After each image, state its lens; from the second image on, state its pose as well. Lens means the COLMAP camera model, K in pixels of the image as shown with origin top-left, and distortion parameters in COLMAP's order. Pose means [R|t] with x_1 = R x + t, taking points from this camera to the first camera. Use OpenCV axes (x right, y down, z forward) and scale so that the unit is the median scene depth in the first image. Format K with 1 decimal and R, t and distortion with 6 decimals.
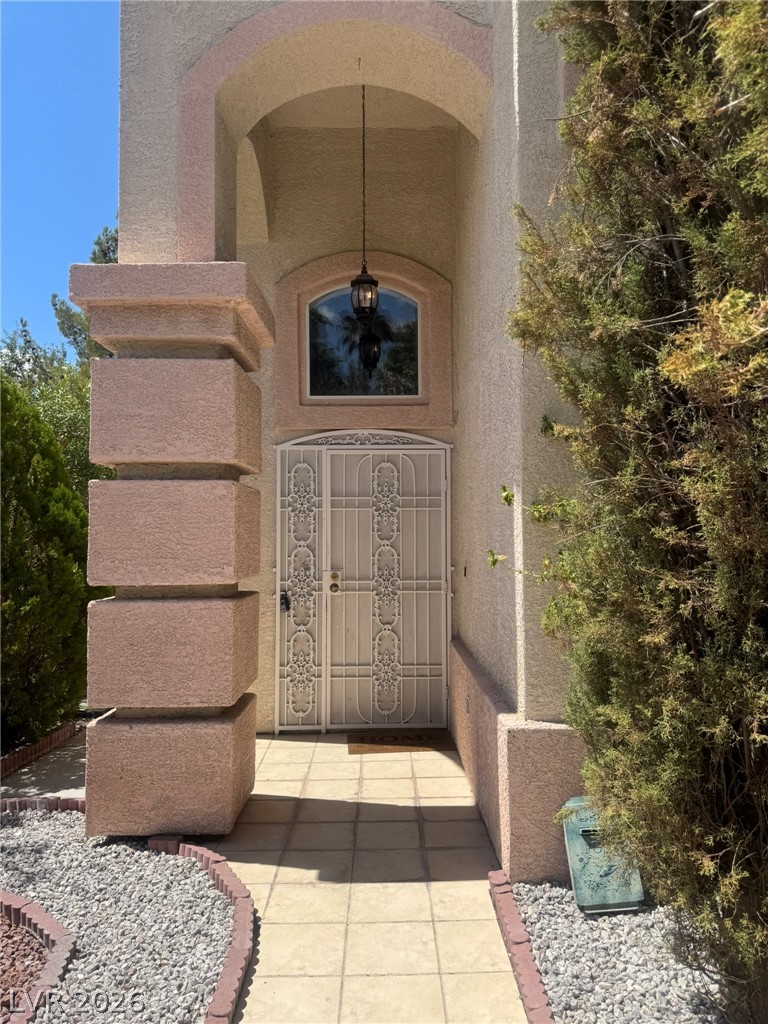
lens RADIAL K [[727.1, 0, 384.0], [0, 727.1, 512.0], [0, 0, 1]] dist [0.004722, 0.000981]
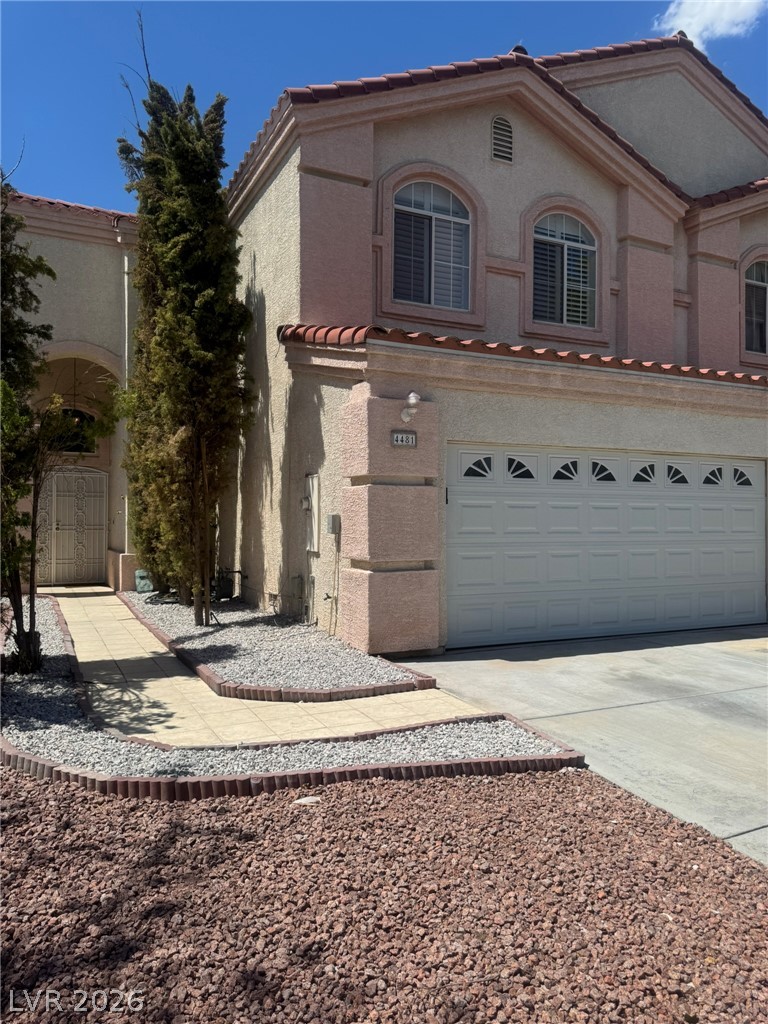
lens RADIAL K [[727.1, 0, 384.0], [0, 727.1, 512.0], [0, 0, 1]] dist [0.004722, 0.000981]
pose [[0.901318, 0.015611, 0.432876, -0.143532], [-0.017802, 0.999841, 0.001010, 0.024235], [-0.432792, -0.008616, 0.901453, -1.766147]]
